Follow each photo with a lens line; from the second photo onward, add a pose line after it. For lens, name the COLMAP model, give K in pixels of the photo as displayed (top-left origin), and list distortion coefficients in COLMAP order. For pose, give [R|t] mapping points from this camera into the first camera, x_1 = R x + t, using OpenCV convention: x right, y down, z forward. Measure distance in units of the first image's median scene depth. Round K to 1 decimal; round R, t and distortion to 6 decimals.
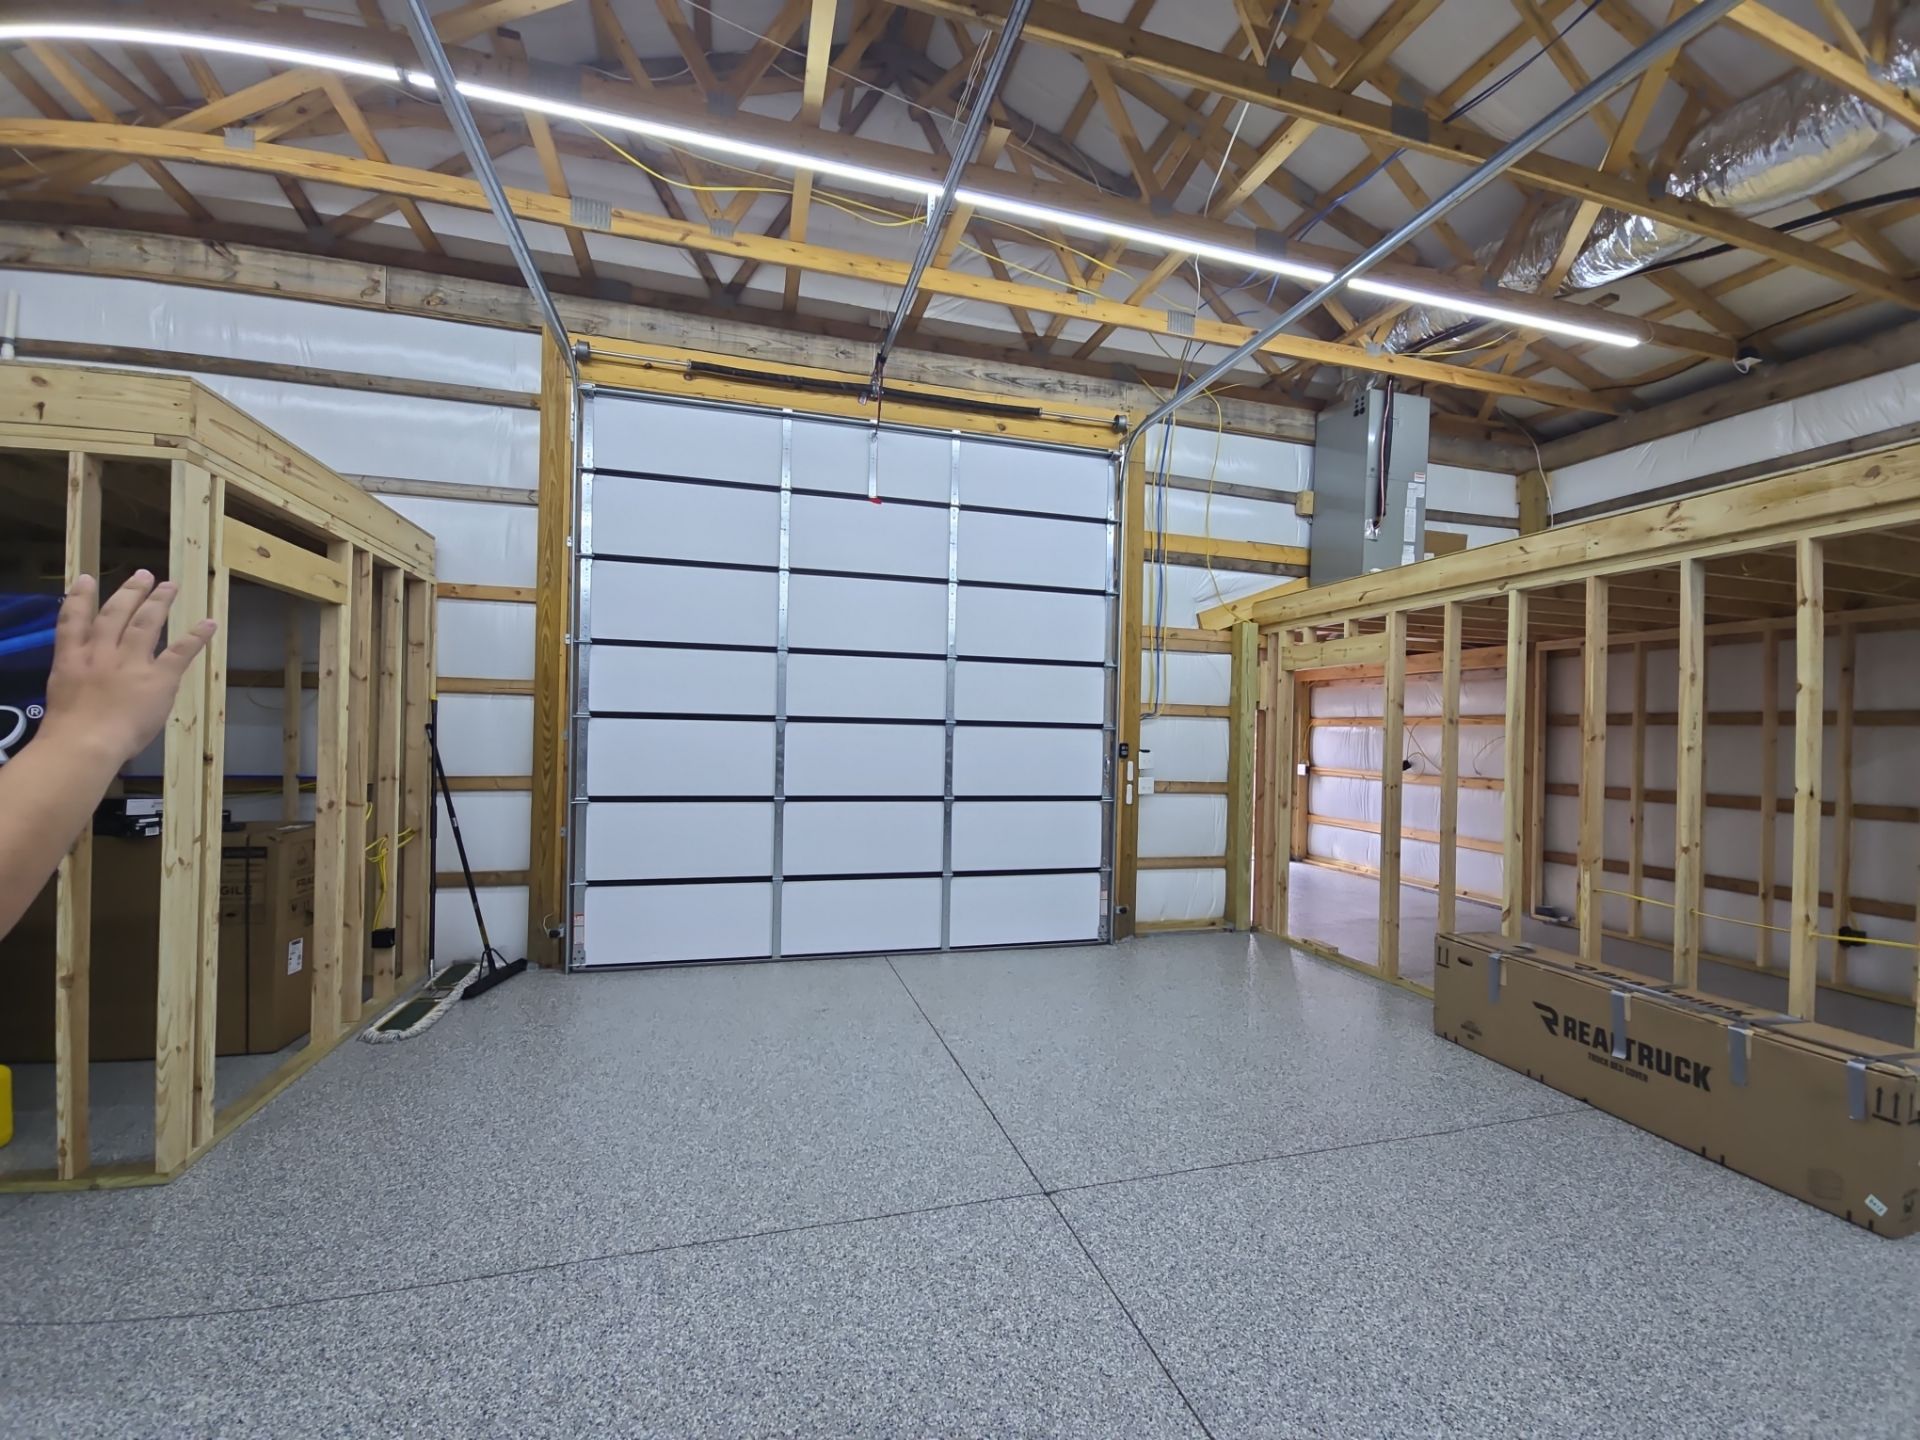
lens RADIAL K [[776.6, 0, 951.8], [0, 776.6, 726.3], [0, 0, 1]] dist [-0.000316, -0.000404]
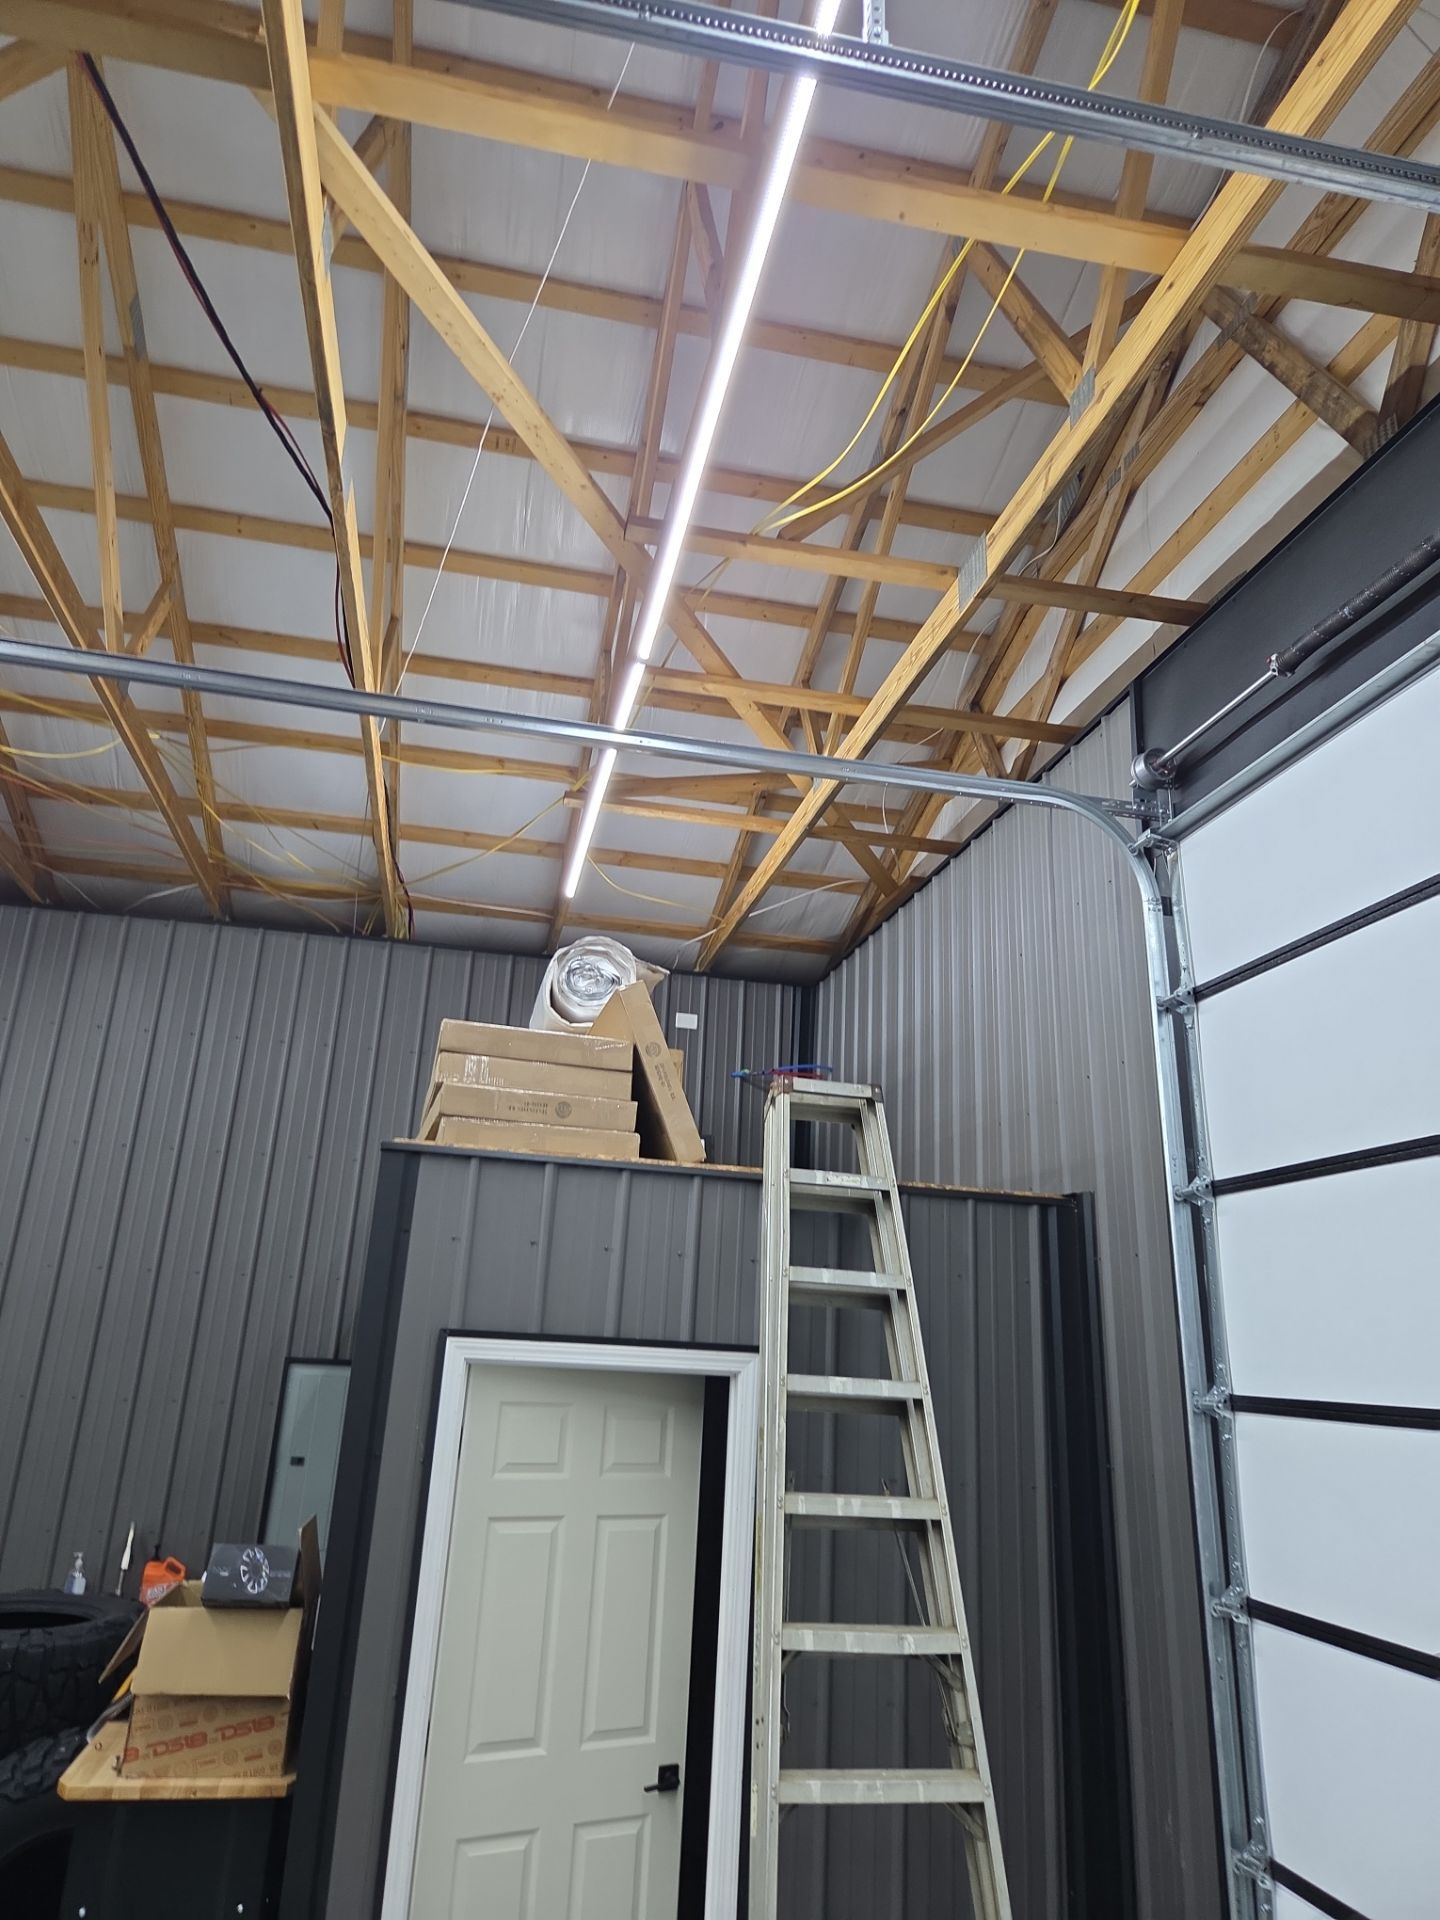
lens RADIAL K [[1284.7, 0, 710.7], [0, 1284.7, 933.6], [0, 0, 1]] dist [0.066721, -0.050202]
pose [[-0.071652, -0.333106, -0.940163, 0.270183], [-0.045665, 0.942693, -0.330522, -0.103647], [0.996384, 0.019250, -0.082757, 0.781095]]
